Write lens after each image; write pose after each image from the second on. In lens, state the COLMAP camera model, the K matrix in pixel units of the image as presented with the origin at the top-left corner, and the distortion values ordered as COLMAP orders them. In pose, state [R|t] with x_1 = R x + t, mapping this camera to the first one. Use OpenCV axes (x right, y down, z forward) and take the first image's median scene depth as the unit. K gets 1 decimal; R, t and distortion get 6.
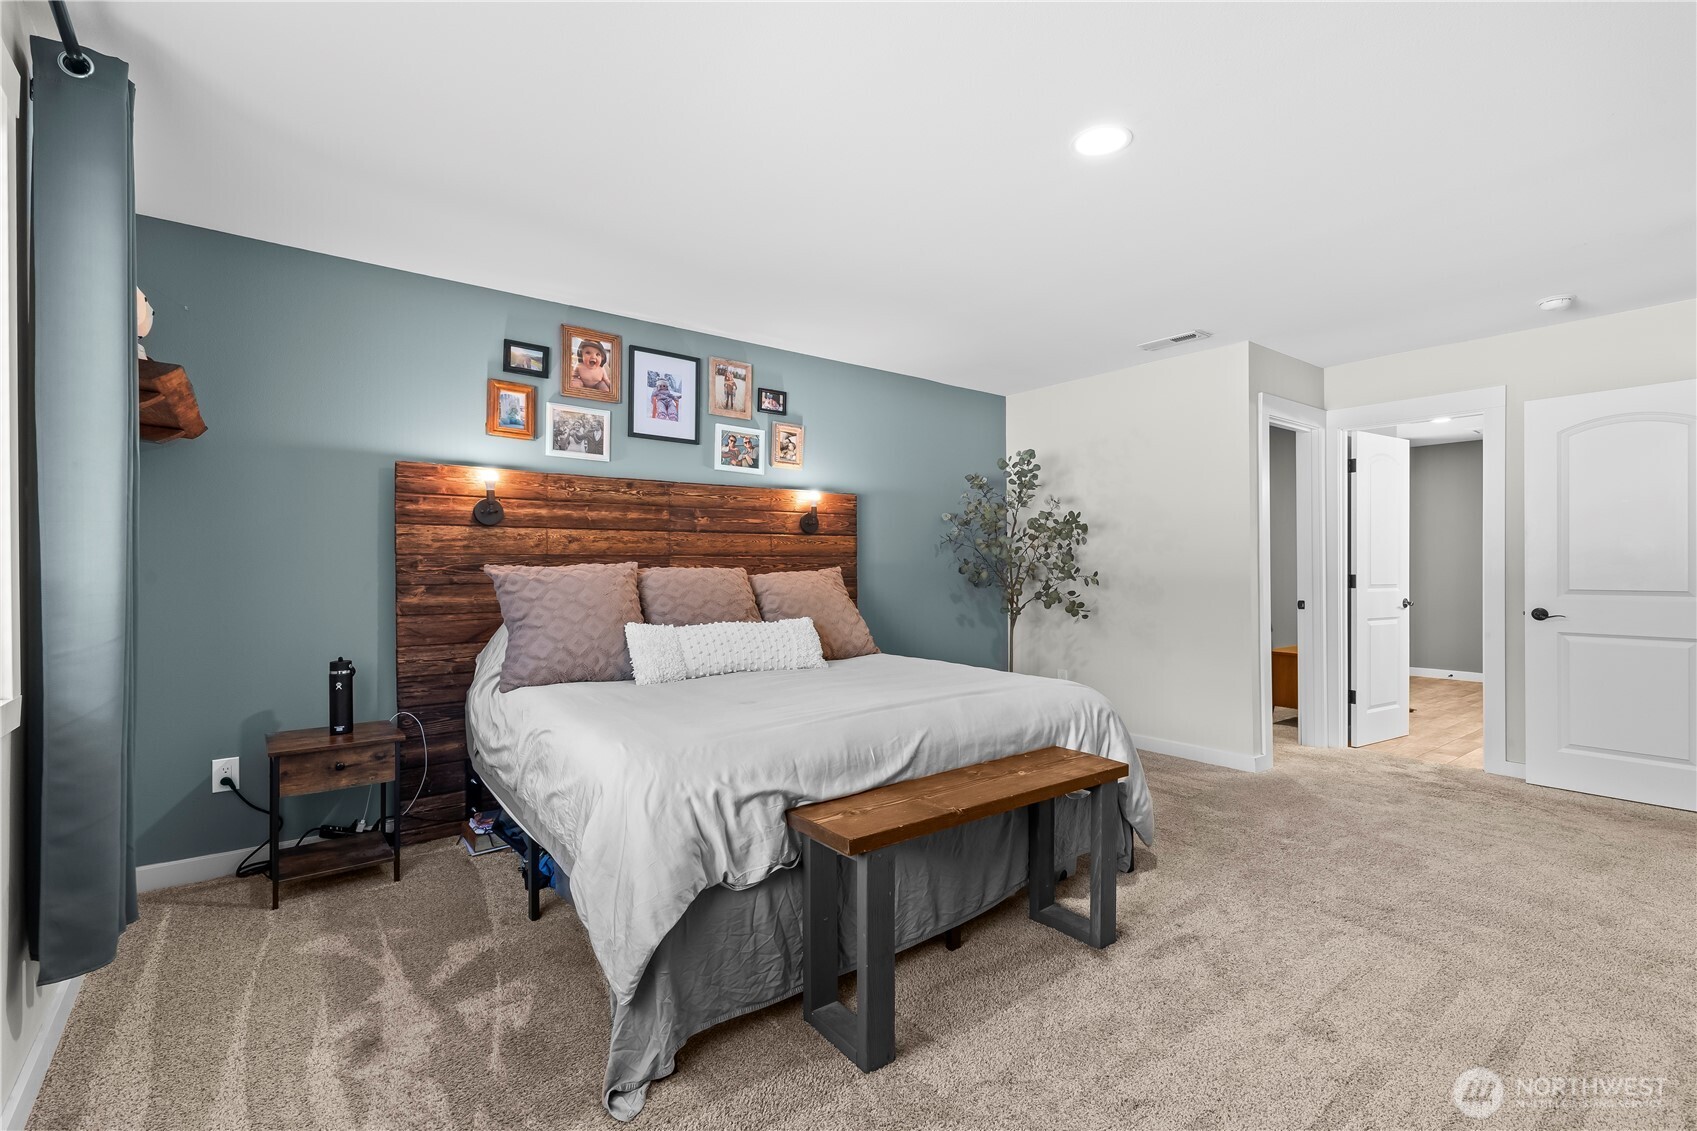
lens RADIAL K [[762.3, 0, 848.5], [0, 762.3, 565.5], [0, 0, 1]] dist [0.000537, 0.000202]
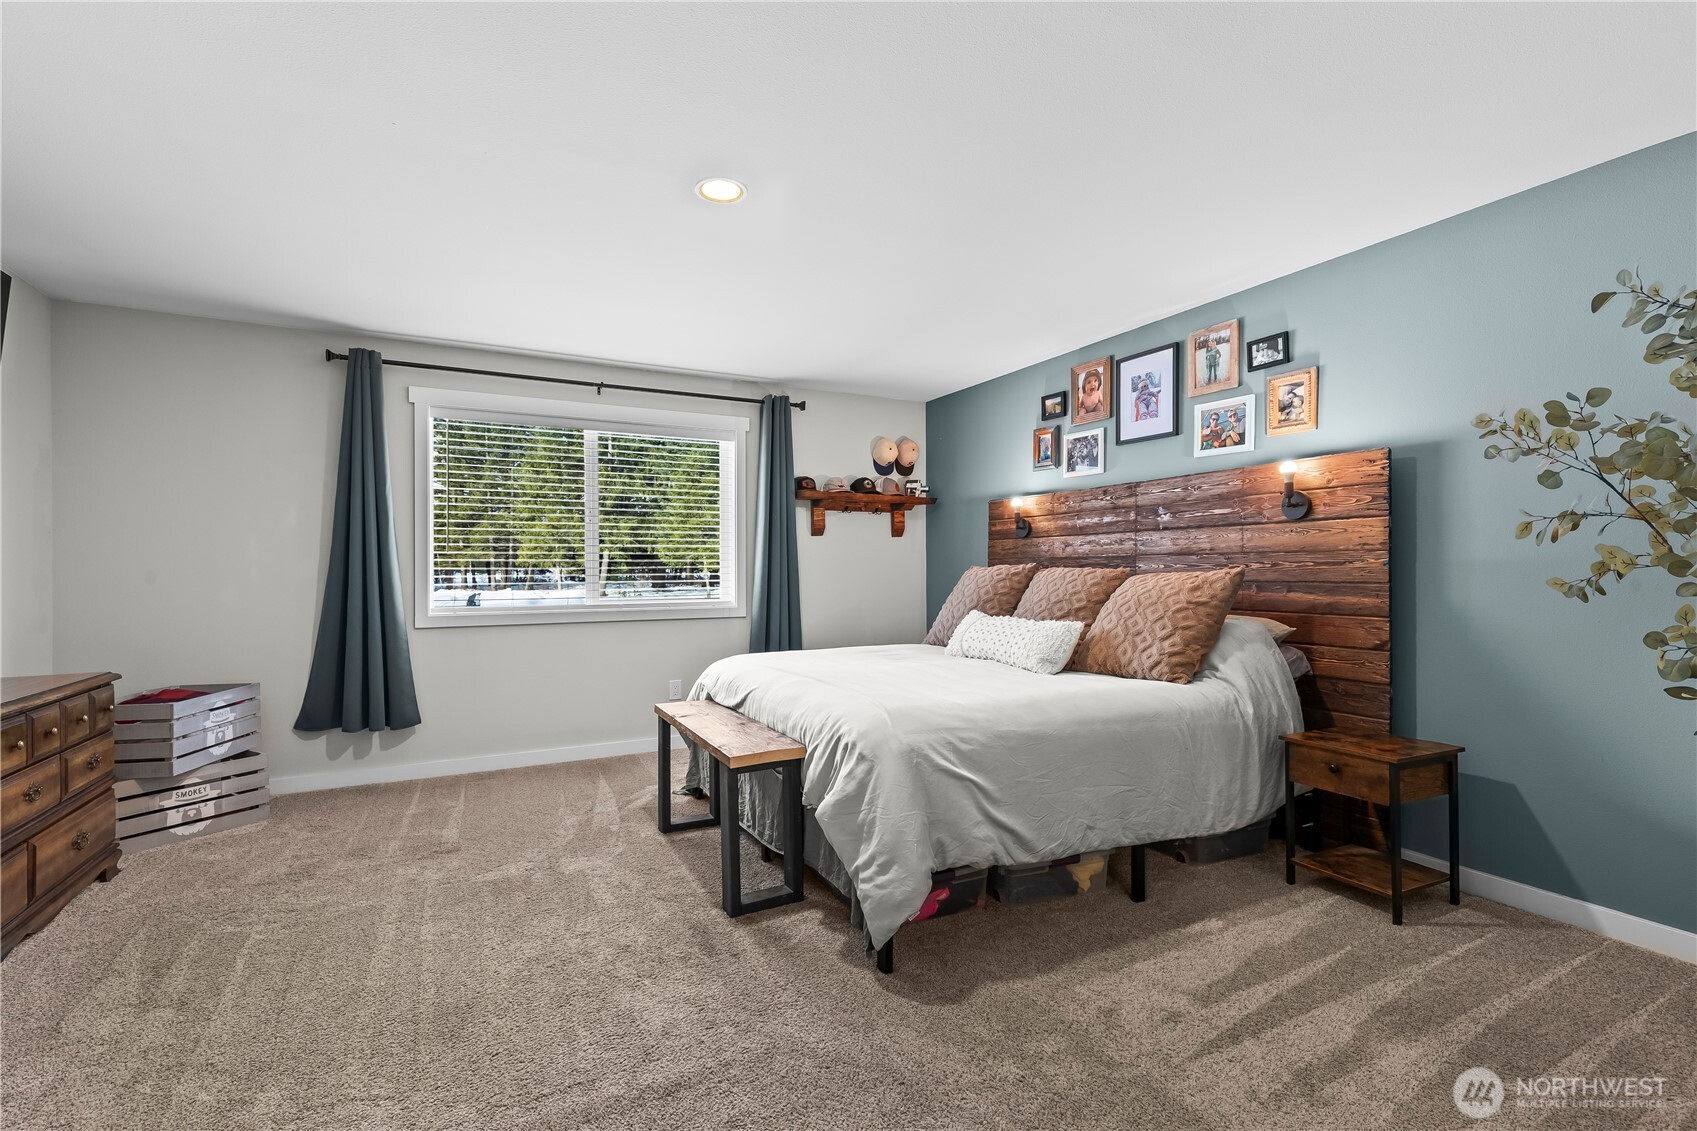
lens RADIAL K [[762.3, 0, 848.5], [0, 762.3, 565.5], [0, 0, 1]] dist [0.000537, 0.000202]
pose [[-0.192337, -0.003657, -0.981322, 0.811821], [0.000228, 0.999993, -0.003771, 0.003451], [0.981329, -0.000949, -0.192335, 0.809459]]
